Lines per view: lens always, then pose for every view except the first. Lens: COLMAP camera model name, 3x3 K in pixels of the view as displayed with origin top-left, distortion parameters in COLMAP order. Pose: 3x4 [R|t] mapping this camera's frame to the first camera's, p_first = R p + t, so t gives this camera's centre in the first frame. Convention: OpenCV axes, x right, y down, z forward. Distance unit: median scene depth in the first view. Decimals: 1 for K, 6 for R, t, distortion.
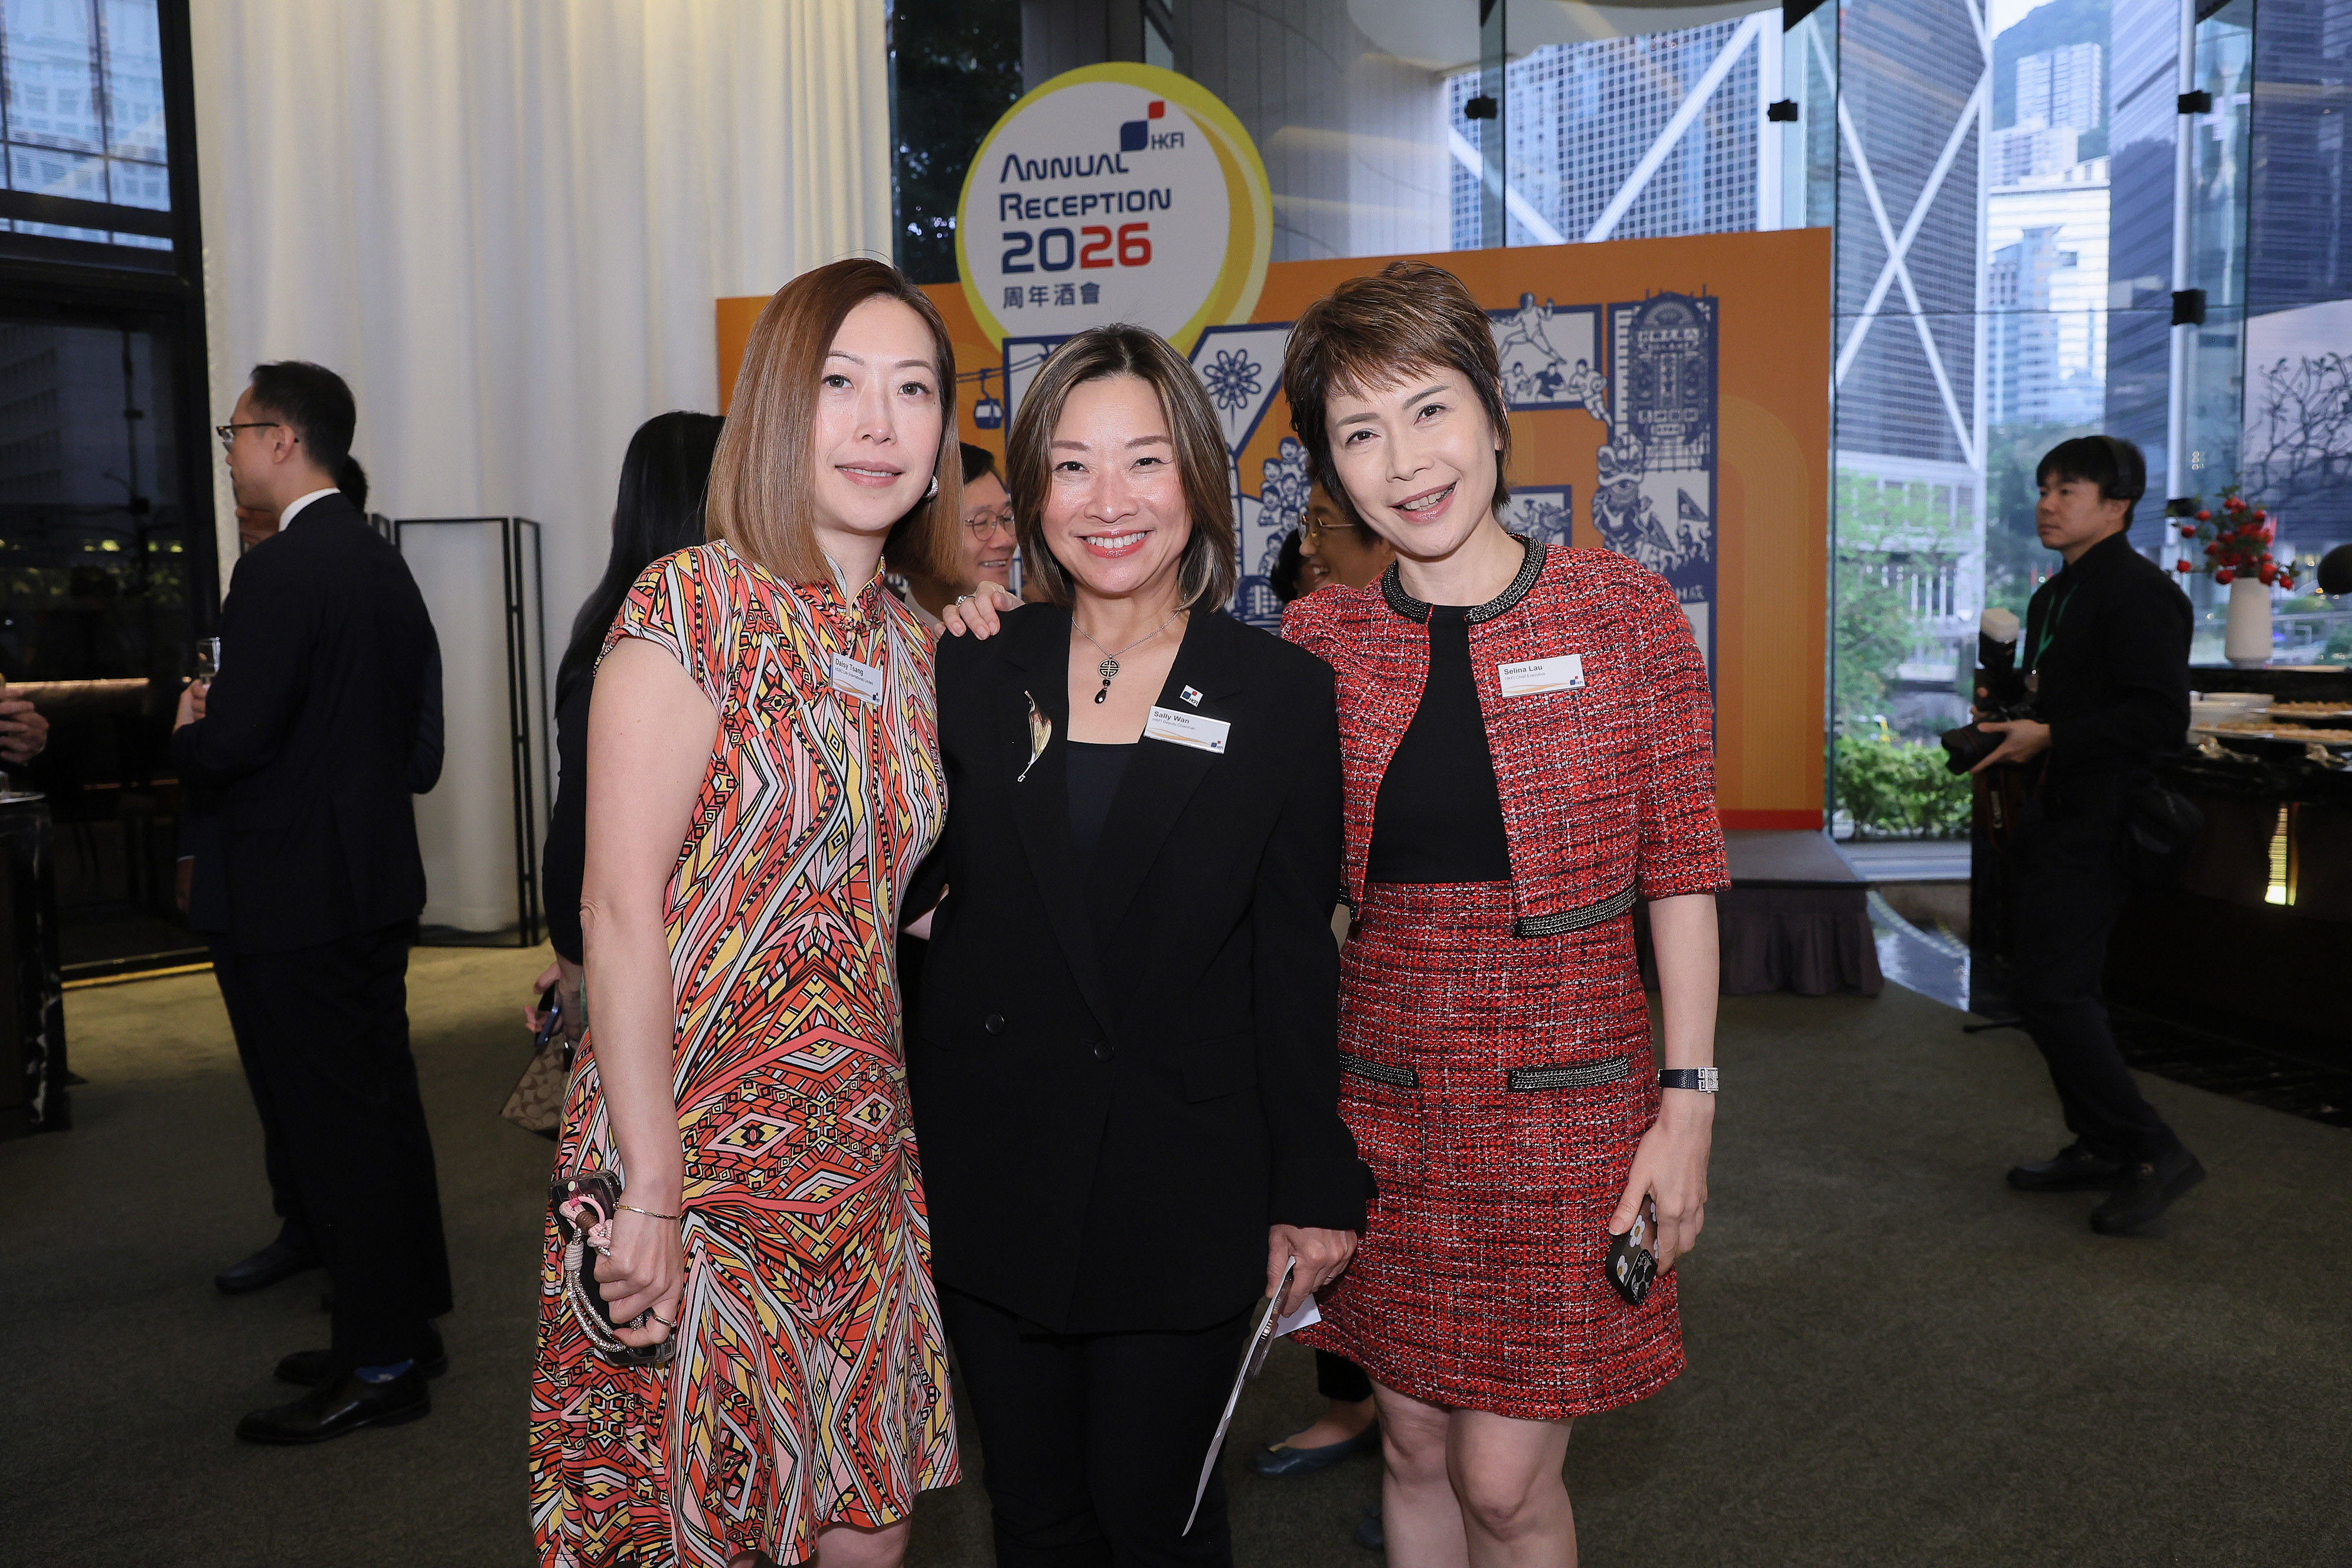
lens RADIAL K [[1933.5, 0, 1158.7], [0, 1933.5, 778.7], [0, 0, 1]] dist [0.005728, 0.020936]
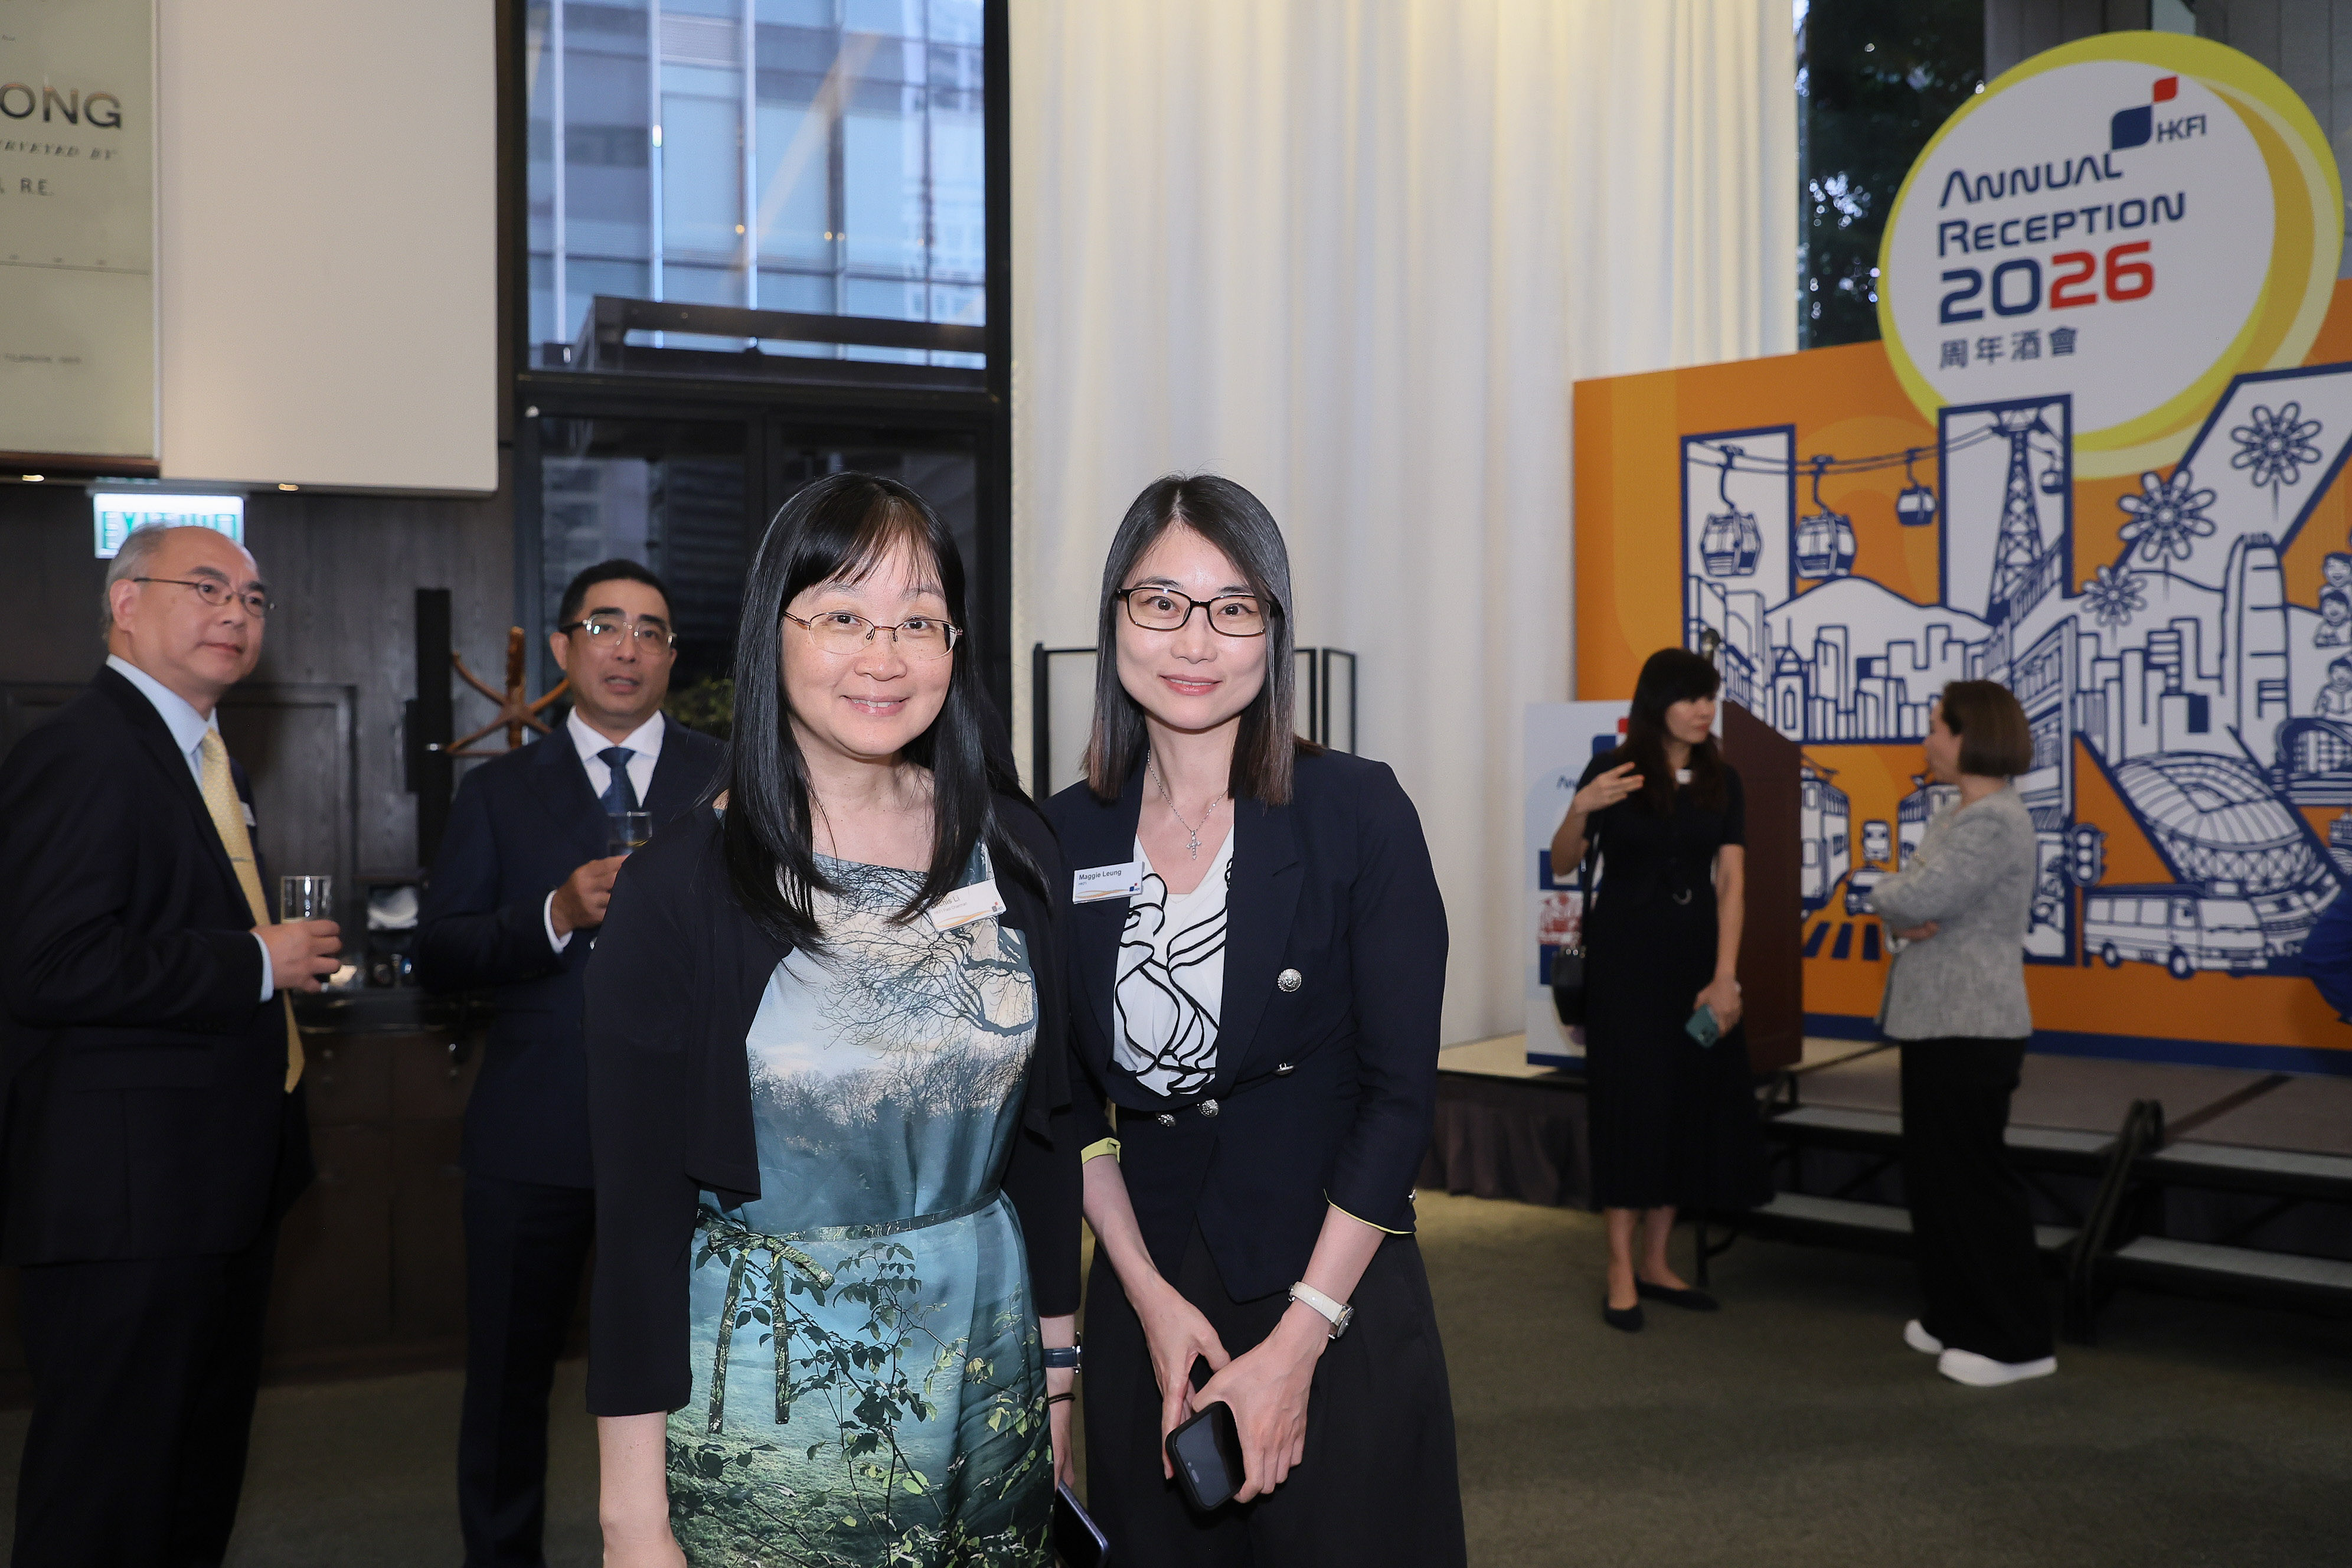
lens RADIAL K [[2169.7, 0, 1162.0], [0, 2169.7, 770.4], [0, 0, 1]] dist [0.008701, 0.010592]
pose [[0.904090, 0.014487, -0.427097, 0.011269], [-0.046413, 0.996842, -0.064436, -0.015318], [0.424814, 0.078079, 0.901907, 0.107957]]
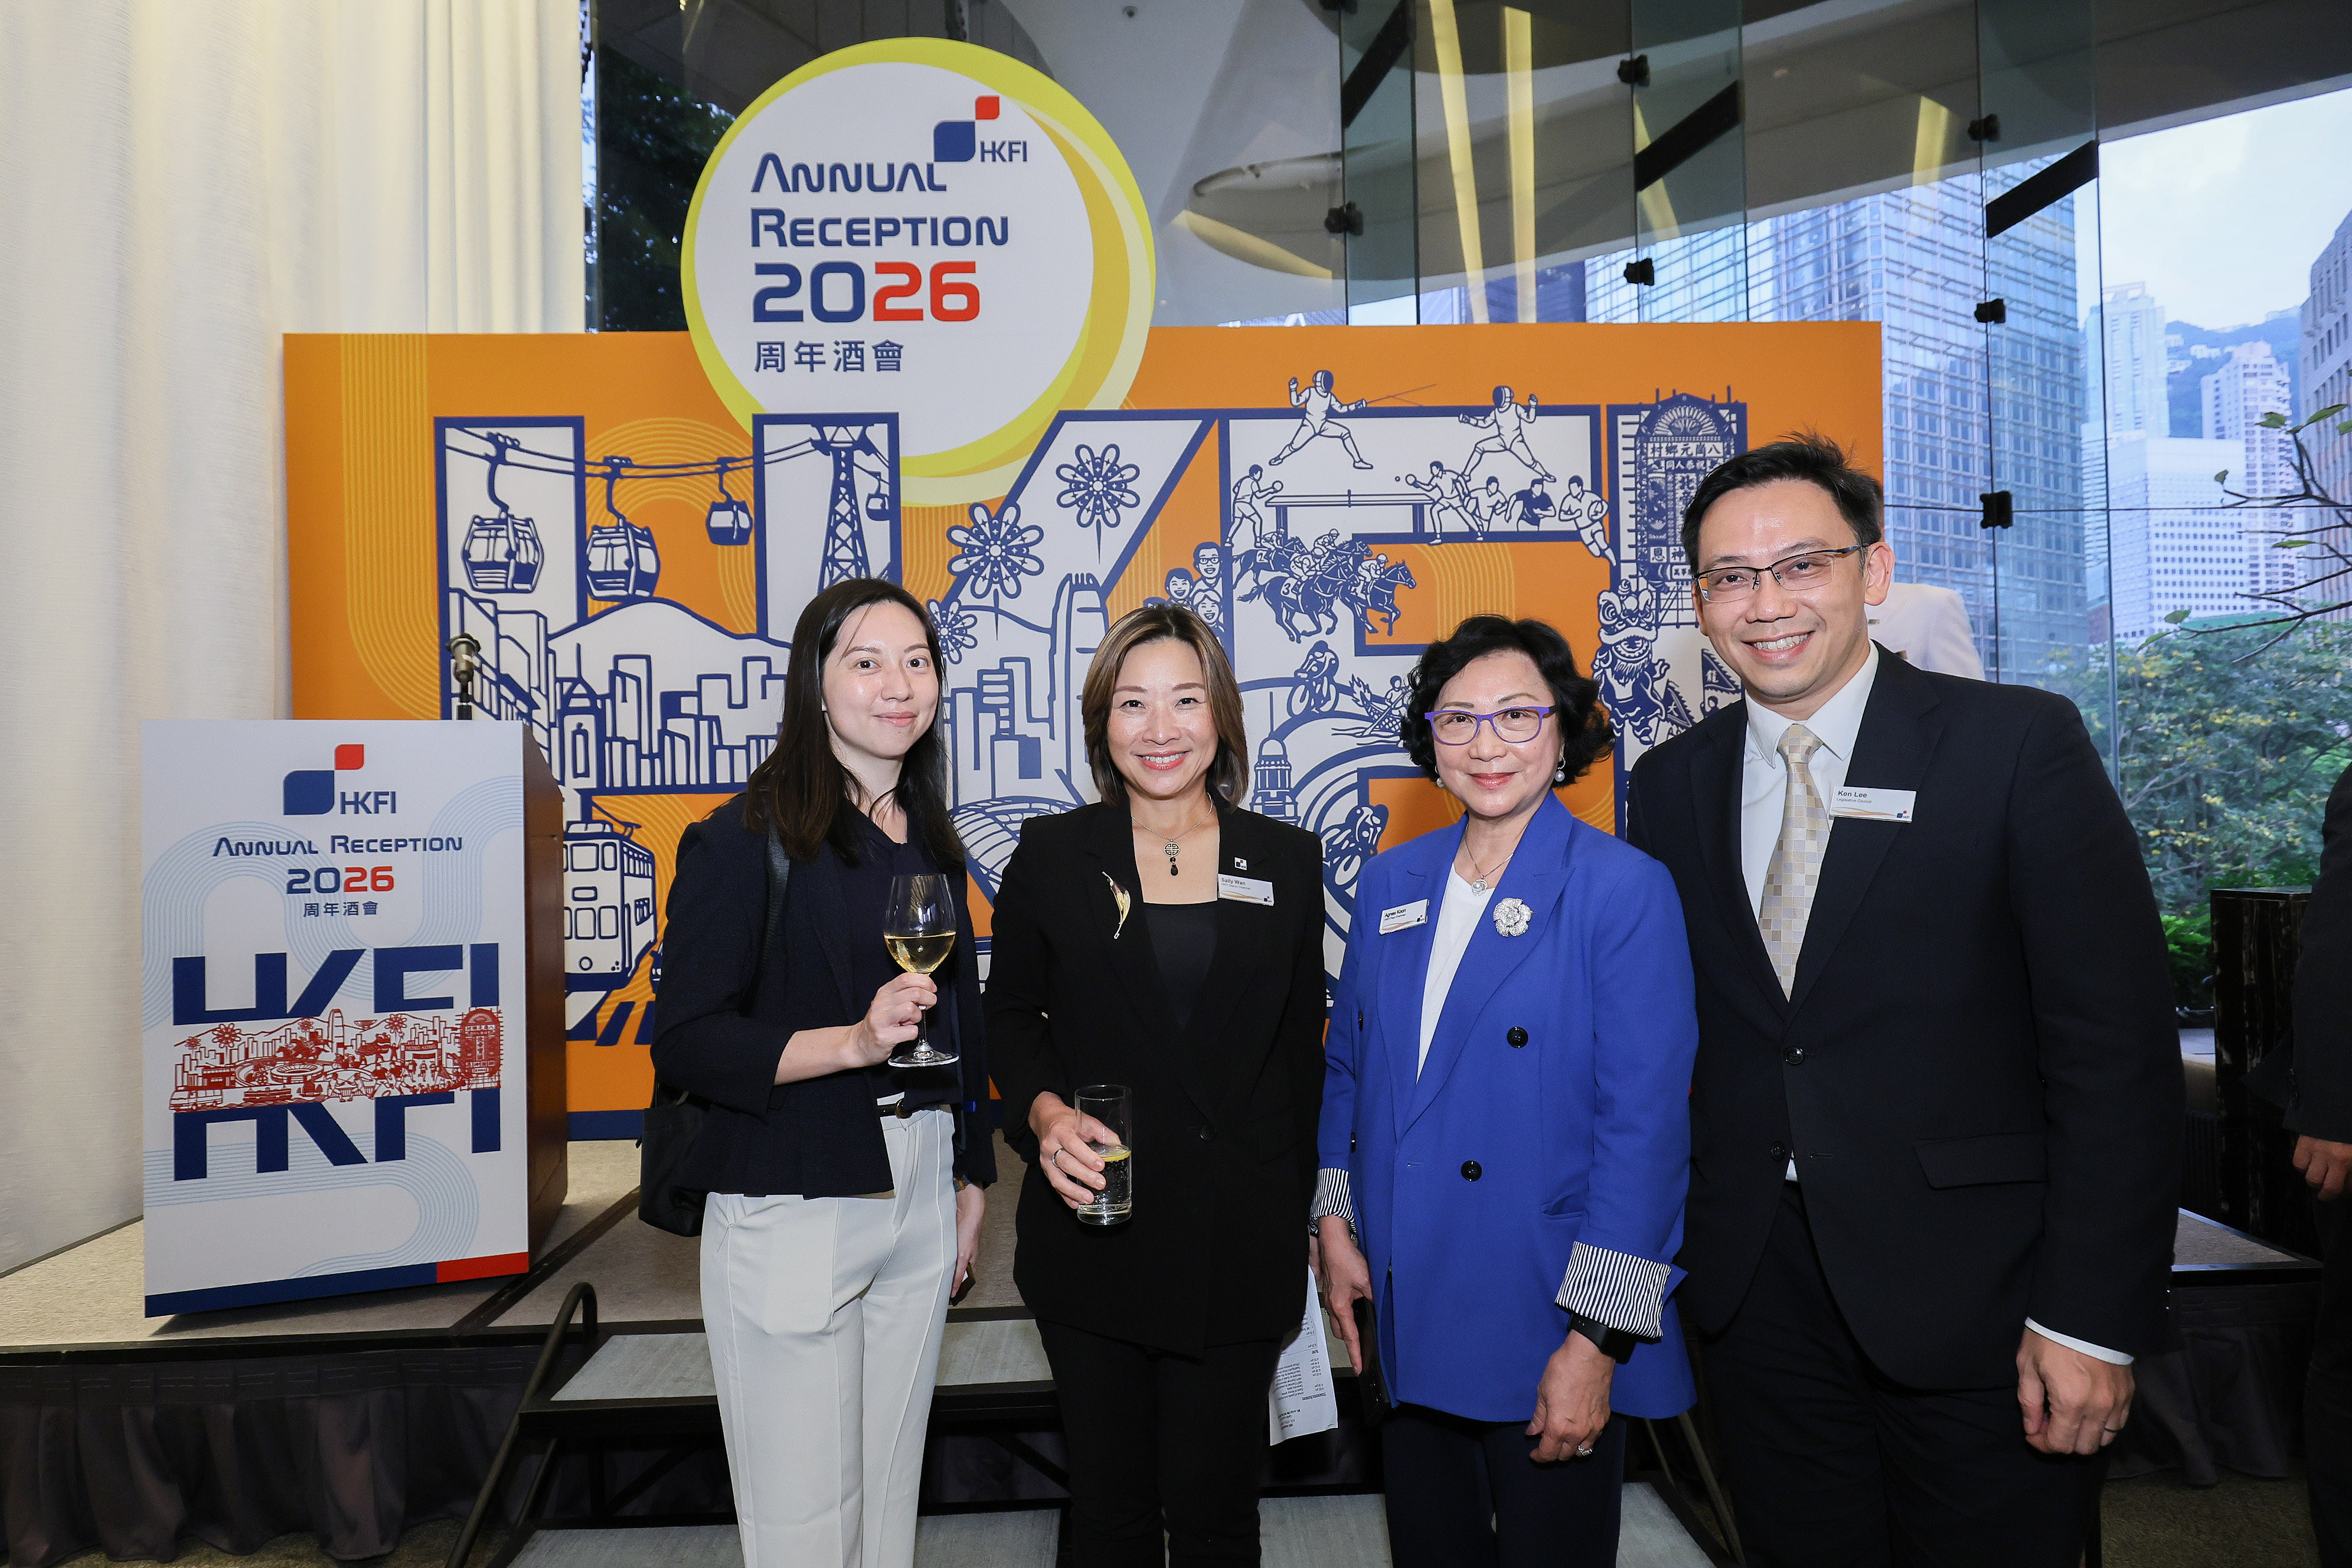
lens RADIAL K [[1284.6, 0, 1175.5], [0, 1284.6, 796.4], [0, 0, 1]] dist [0.000358, 0.000688]
pose [[0.961583, 0.001922, 0.274508, -0.063257], [0.025638, 0.994976, -0.096774, -0.047302], [-0.273314, 0.100094, 0.956703, 0.553377]]
